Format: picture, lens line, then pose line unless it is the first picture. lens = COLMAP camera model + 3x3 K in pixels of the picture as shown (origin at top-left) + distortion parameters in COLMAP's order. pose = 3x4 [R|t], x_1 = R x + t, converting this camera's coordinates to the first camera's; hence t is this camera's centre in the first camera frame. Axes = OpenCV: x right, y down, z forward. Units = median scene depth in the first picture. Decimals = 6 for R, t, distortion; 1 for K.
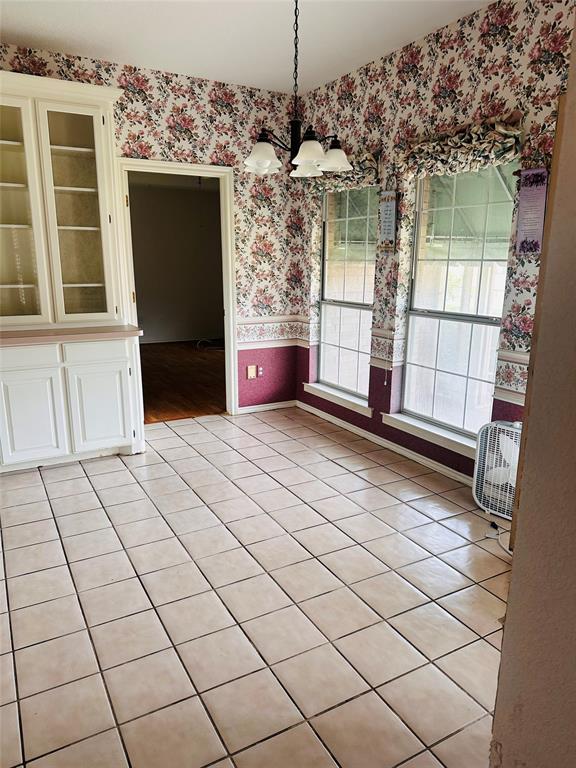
lens RADIAL K [[541.0, 0, 286.3], [0, 541.0, 398.4], [0, 0, 1]] dist [0.051042, -0.058615]
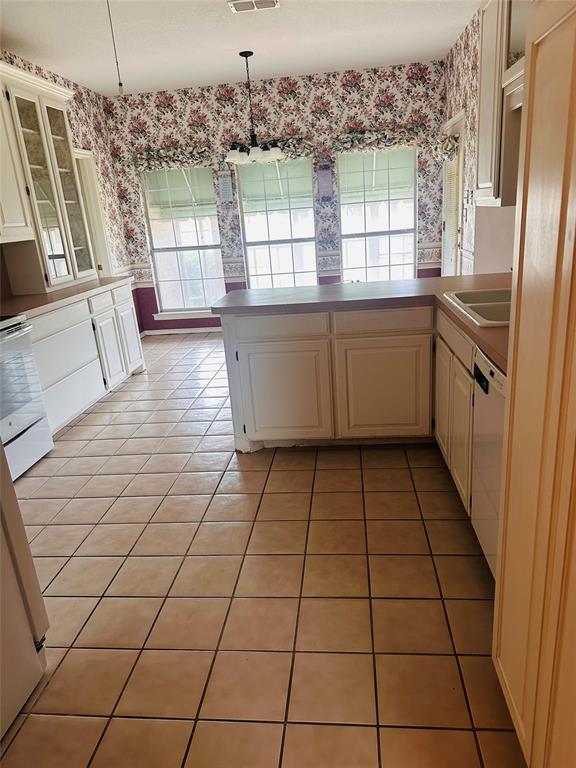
lens RADIAL K [[541.0, 0, 290.0], [0, 541.0, 381.9], [0, 0, 1]] dist [0.051042, -0.058615]
pose [[0.575677, -0.296933, 0.761857, -1.136426], [0.279710, 0.947036, 0.157751, 0.016772], [-0.768348, 0.122286, 0.628242, -0.103854]]
